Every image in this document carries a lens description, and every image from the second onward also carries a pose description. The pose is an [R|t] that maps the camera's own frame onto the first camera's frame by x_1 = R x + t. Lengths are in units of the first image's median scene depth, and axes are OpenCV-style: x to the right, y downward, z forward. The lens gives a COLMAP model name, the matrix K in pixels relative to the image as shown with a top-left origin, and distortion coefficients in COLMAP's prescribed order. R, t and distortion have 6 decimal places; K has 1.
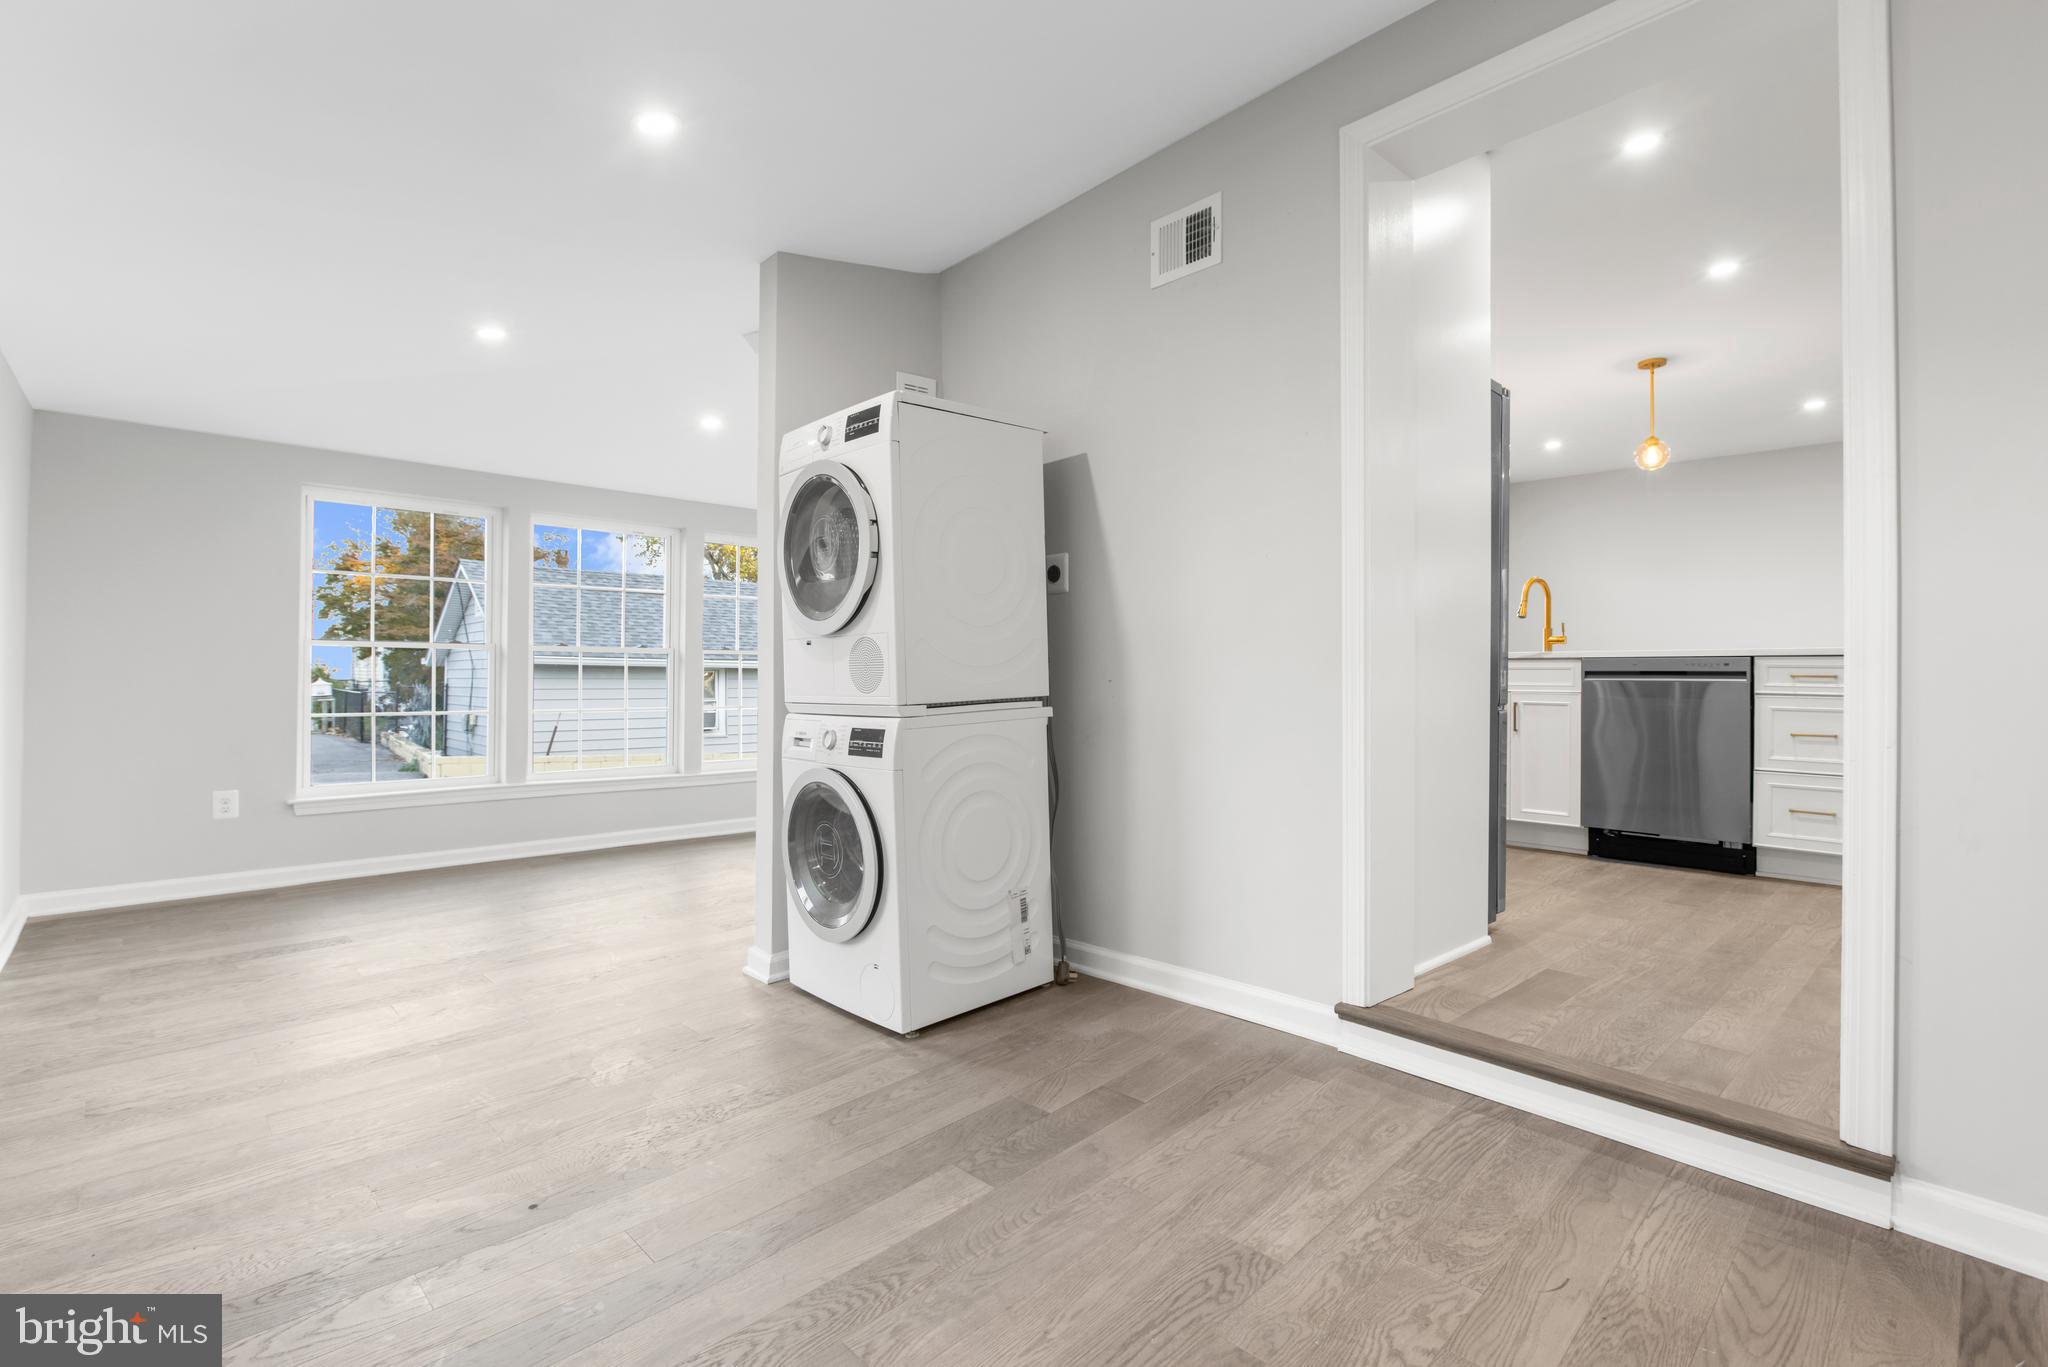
lens RADIAL K [[913.3, 0, 1024.7], [0, 913.3, 656.8], [0, 0, 1]] dist [0.001093, -0.000680]
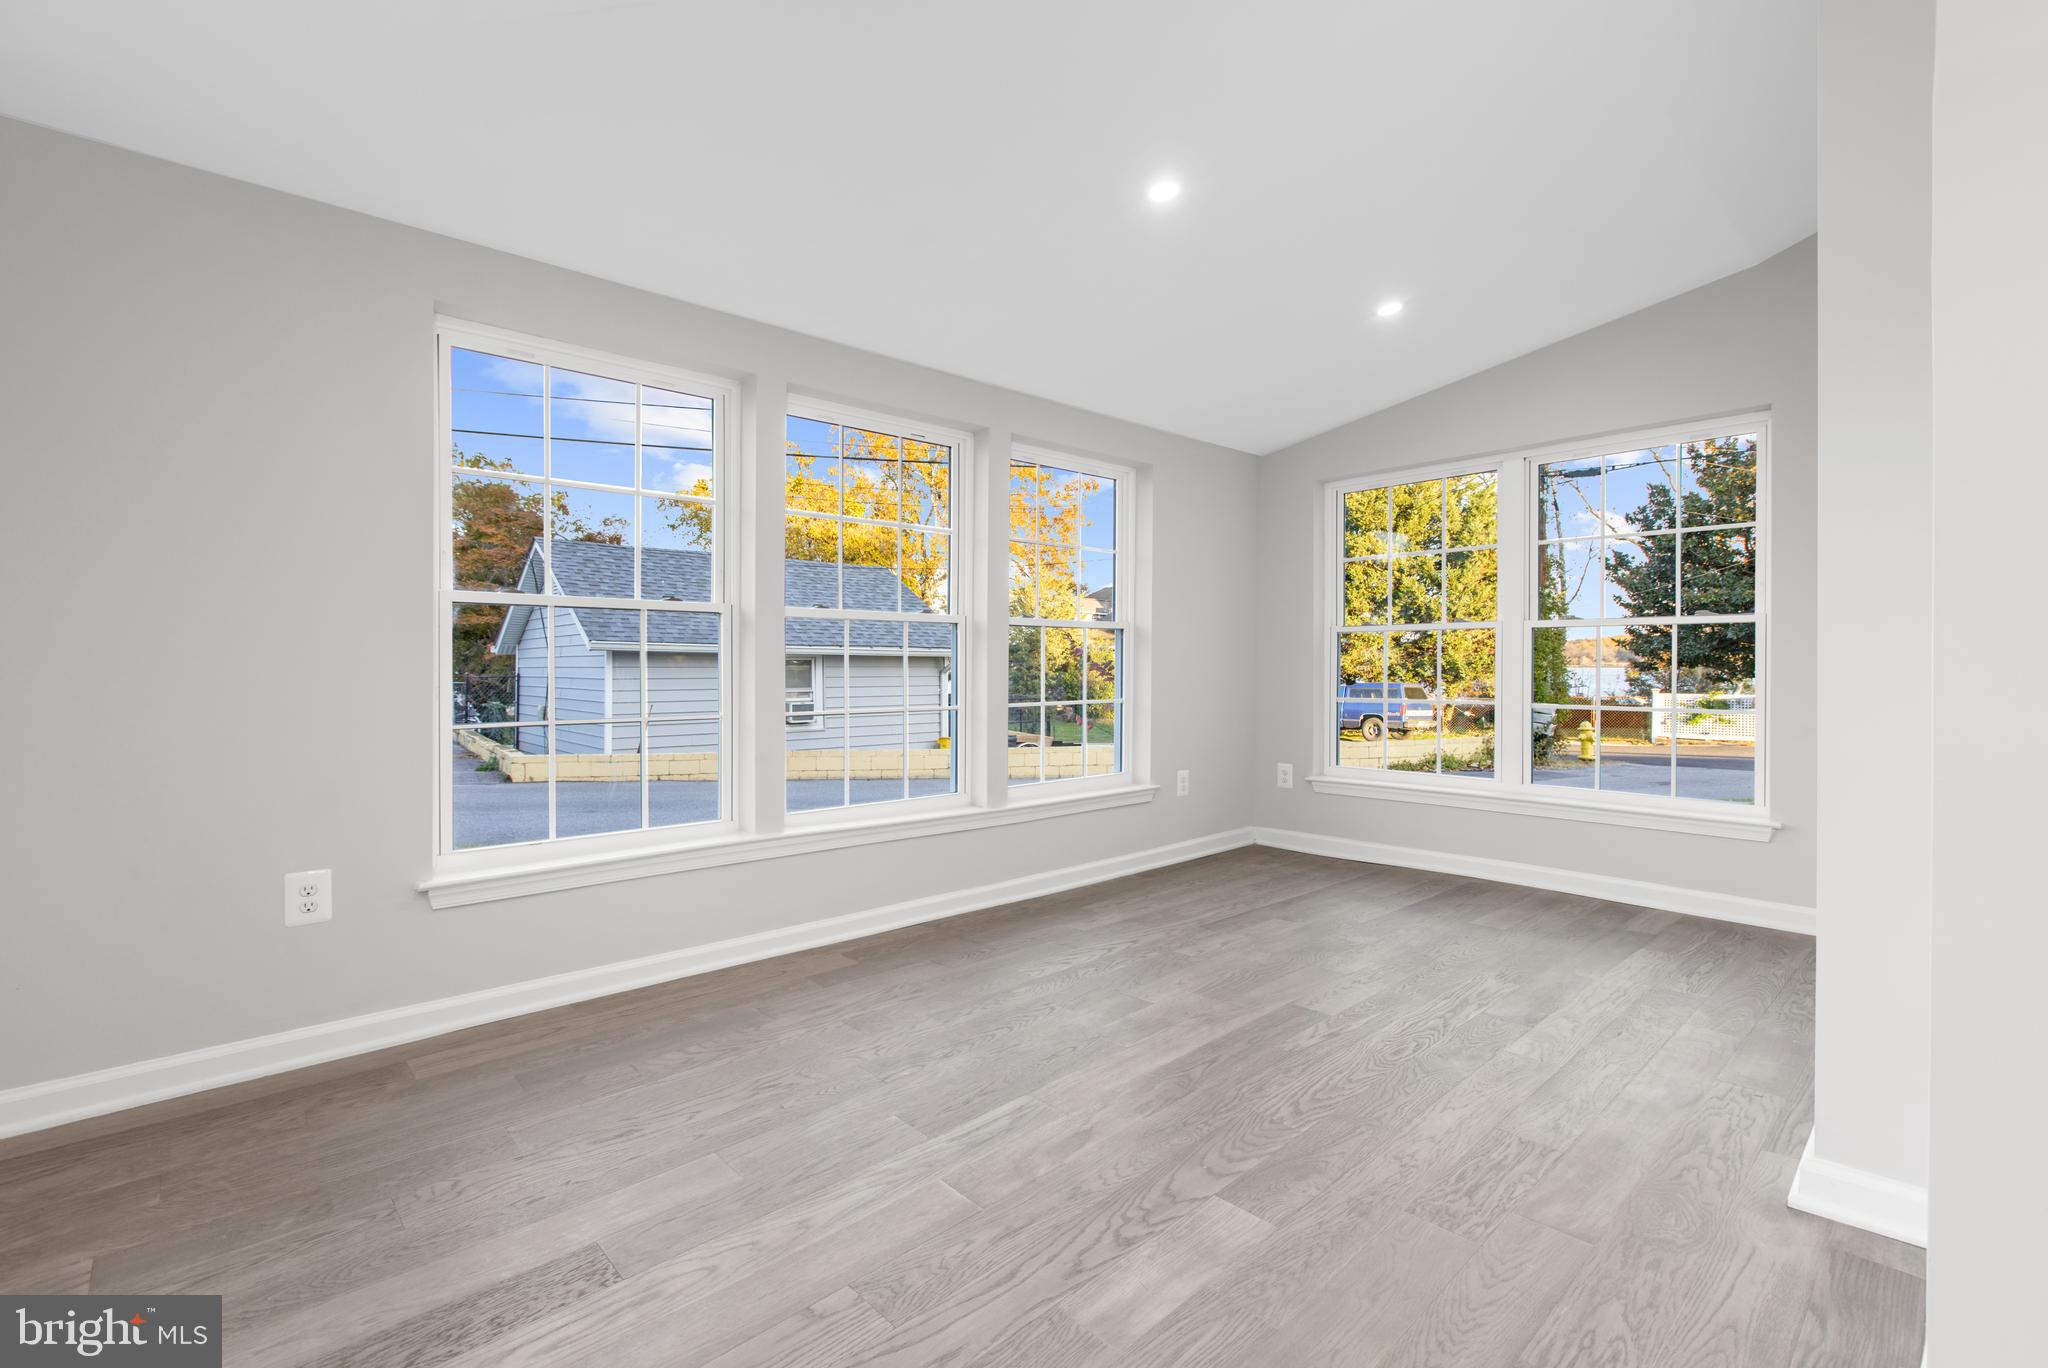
lens RADIAL K [[913.3, 0, 1024.7], [0, 913.3, 657.3], [0, 0, 1]] dist [0.001093, -0.000680]
pose [[0.999487, 0.001928, -0.031969, -0.407604], [-0.001546, 0.999927, 0.011990, 0.016369], [0.031990, -0.011935, 0.999417, 0.447636]]
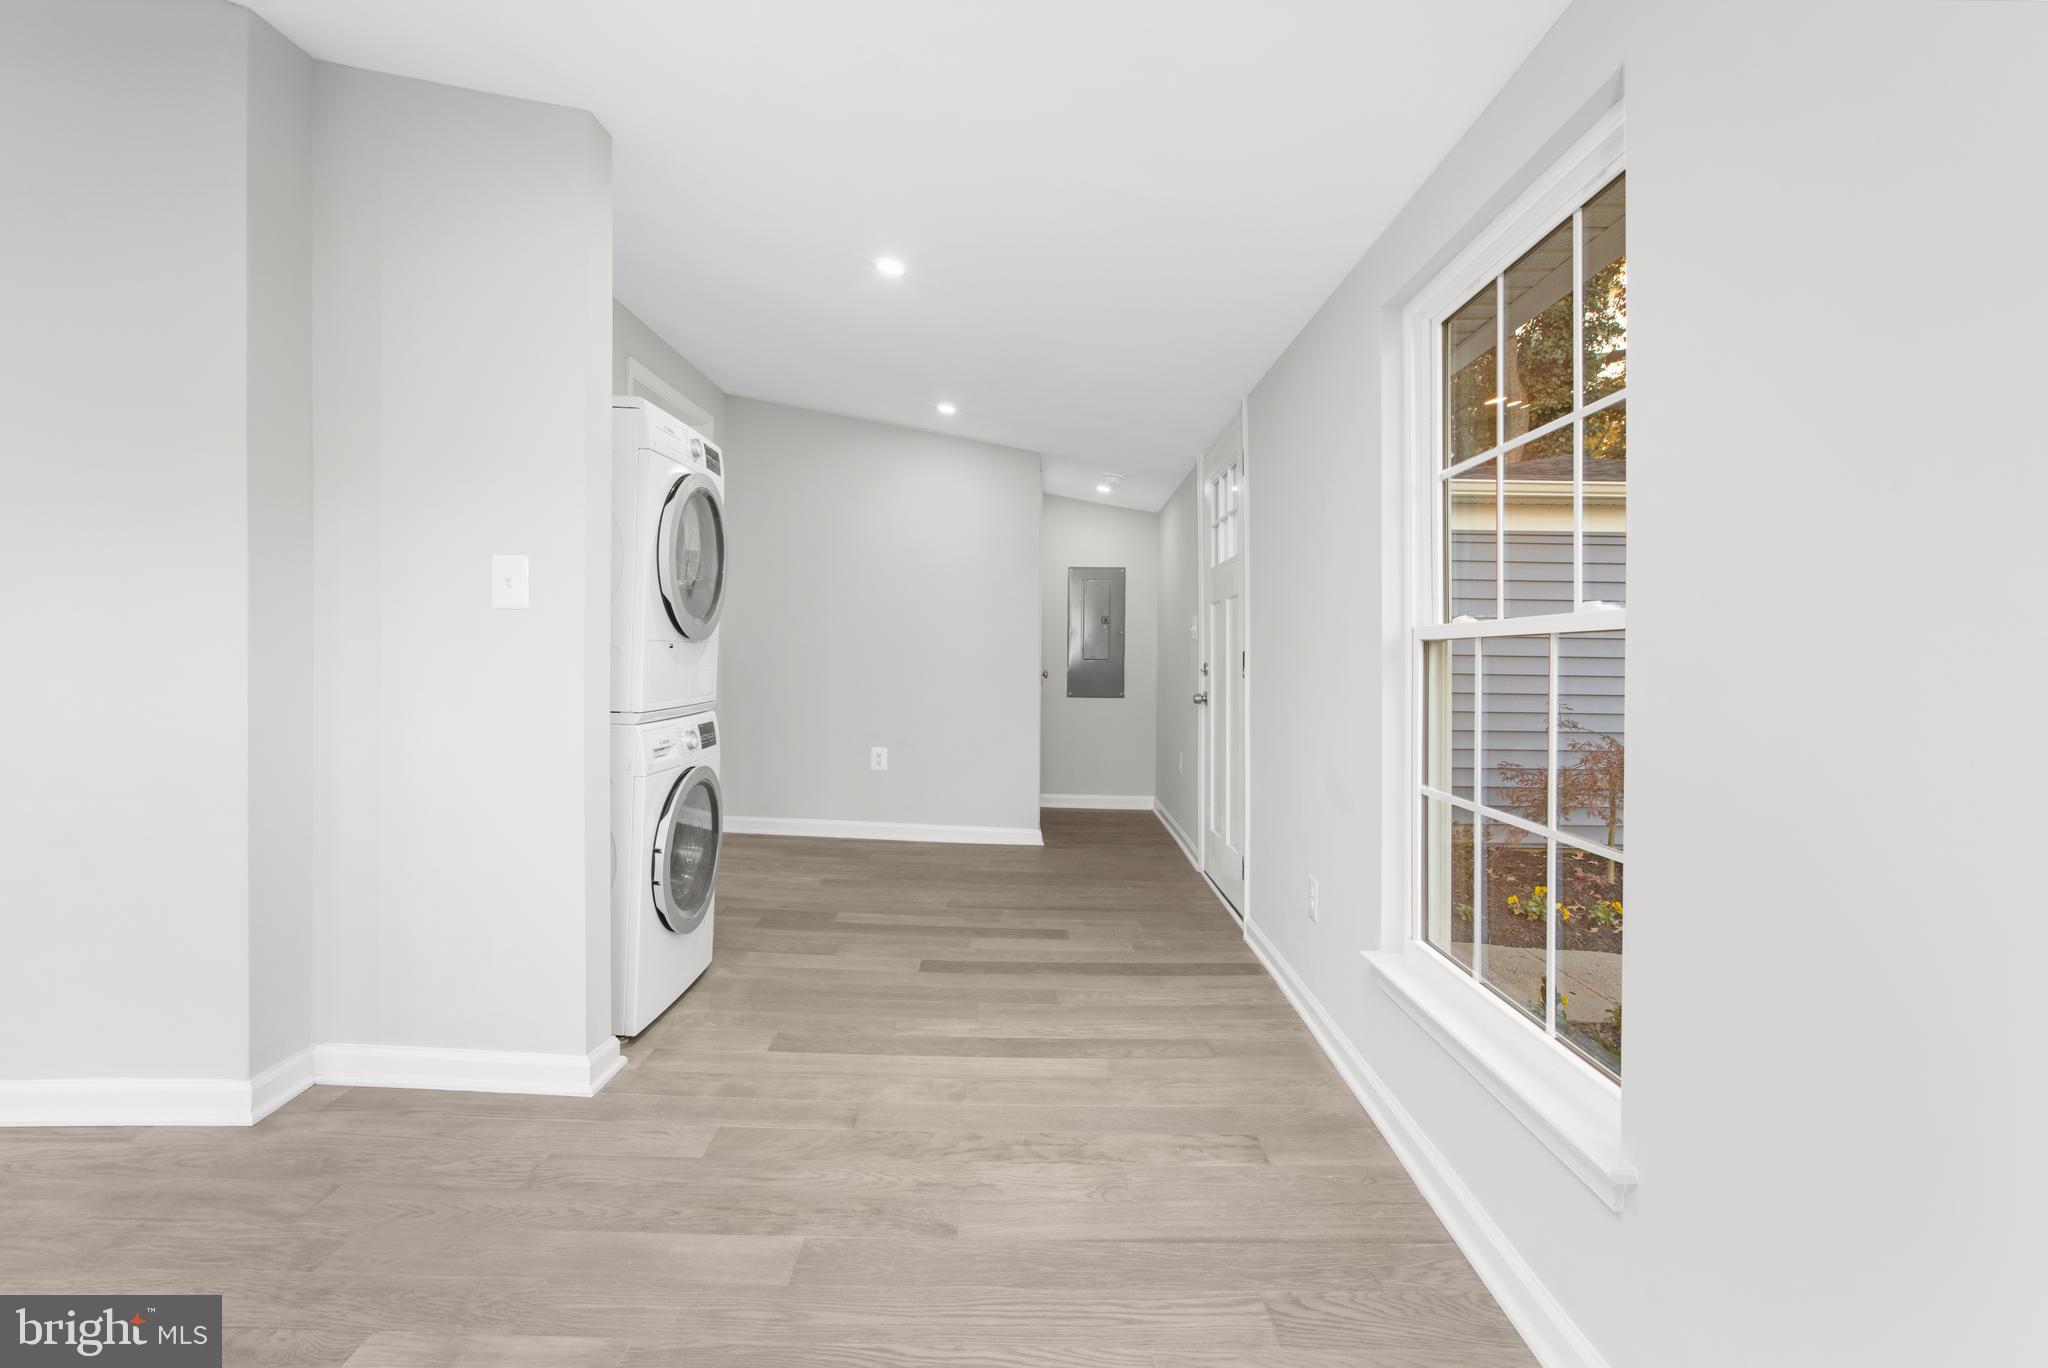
lens RADIAL K [[913.3, 0, 1024.7], [0, 913.3, 657.3], [0, 0, 1]] dist [0.001093, -0.000680]
pose [[-0.721482, 0.000174, 0.692433, -0.690710], [-0.018888, 0.999623, -0.019931, 0.006121], [-0.692175, -0.027459, -0.721207, 0.855047]]
